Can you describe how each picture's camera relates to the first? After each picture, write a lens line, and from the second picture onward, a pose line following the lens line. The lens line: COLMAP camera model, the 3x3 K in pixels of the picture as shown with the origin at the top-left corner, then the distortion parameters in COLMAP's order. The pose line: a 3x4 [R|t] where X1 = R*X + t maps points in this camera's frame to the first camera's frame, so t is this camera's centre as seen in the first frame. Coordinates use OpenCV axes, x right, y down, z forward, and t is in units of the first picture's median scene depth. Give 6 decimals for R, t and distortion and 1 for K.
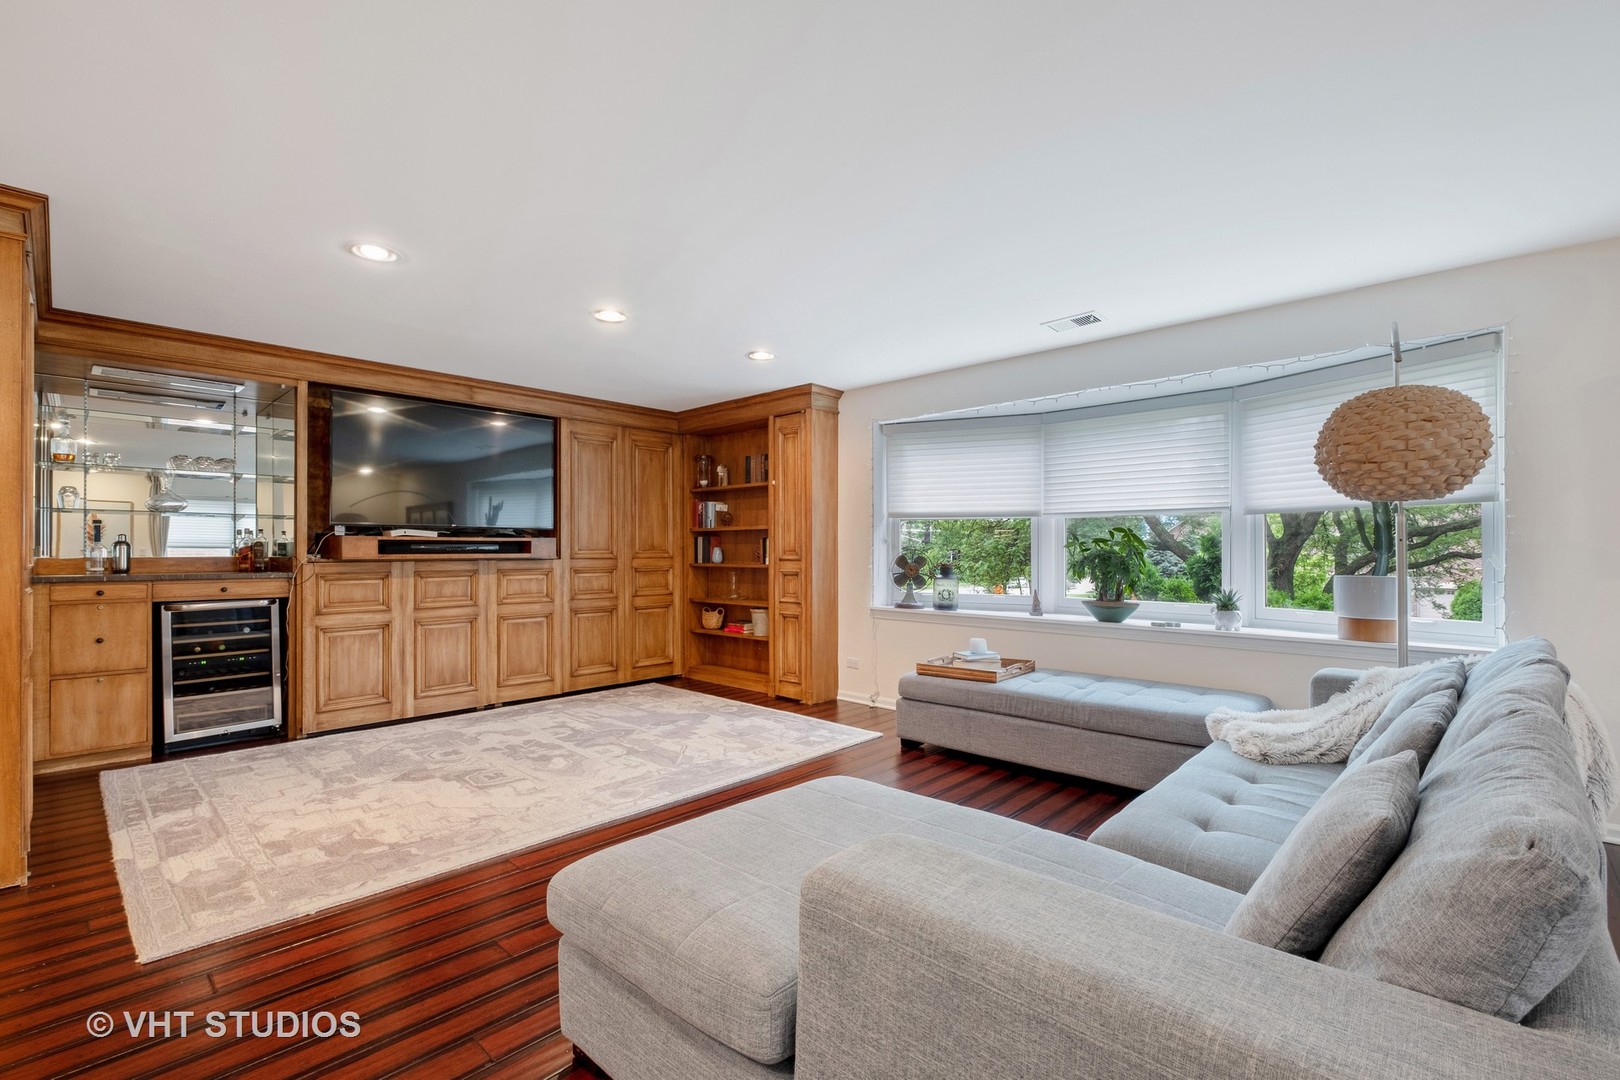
lens RADIAL K [[712.2, 0, 812.6], [0, 712.2, 551.5], [0, 0, 1]] dist [-0.001080, -0.000133]
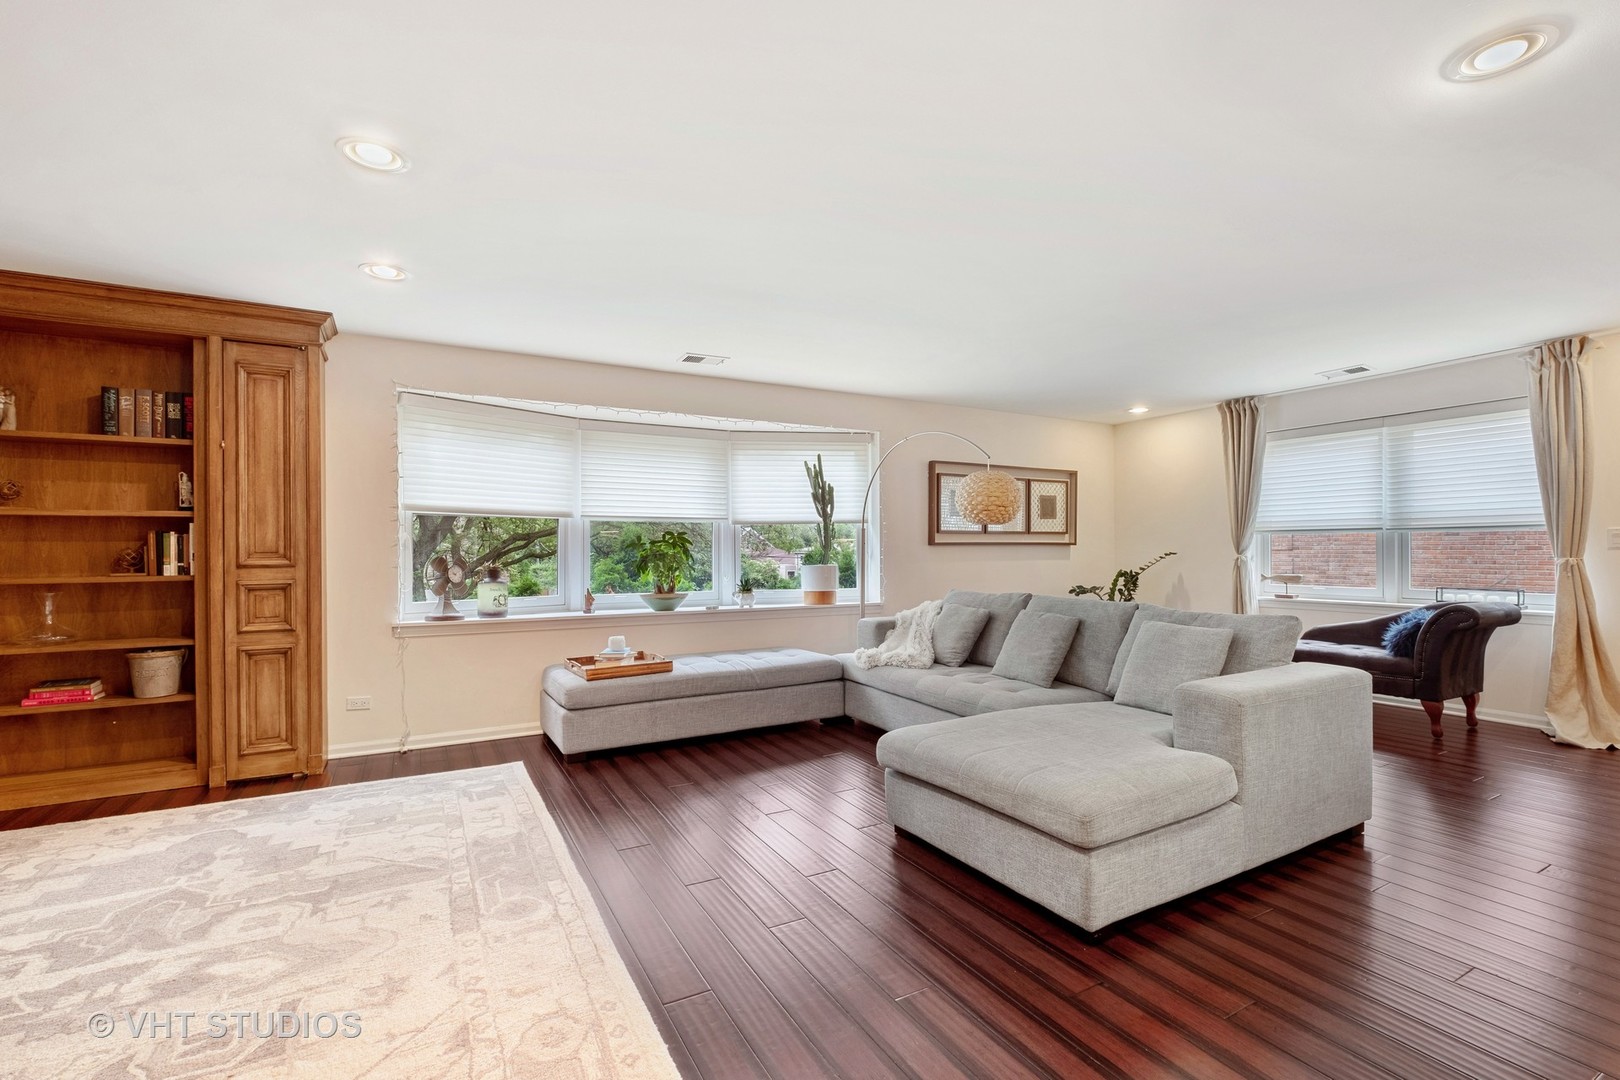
lens RADIAL K [[712.2, 0, 812.6], [0, 712.2, 551.5], [0, 0, 1]] dist [-0.001080, -0.000133]
pose [[0.307243, -0.002728, 0.951627, -0.617060], [0.004789, 0.999988, 0.001320, -0.000682], [-0.951619, 0.004152, 0.307253, 0.391197]]
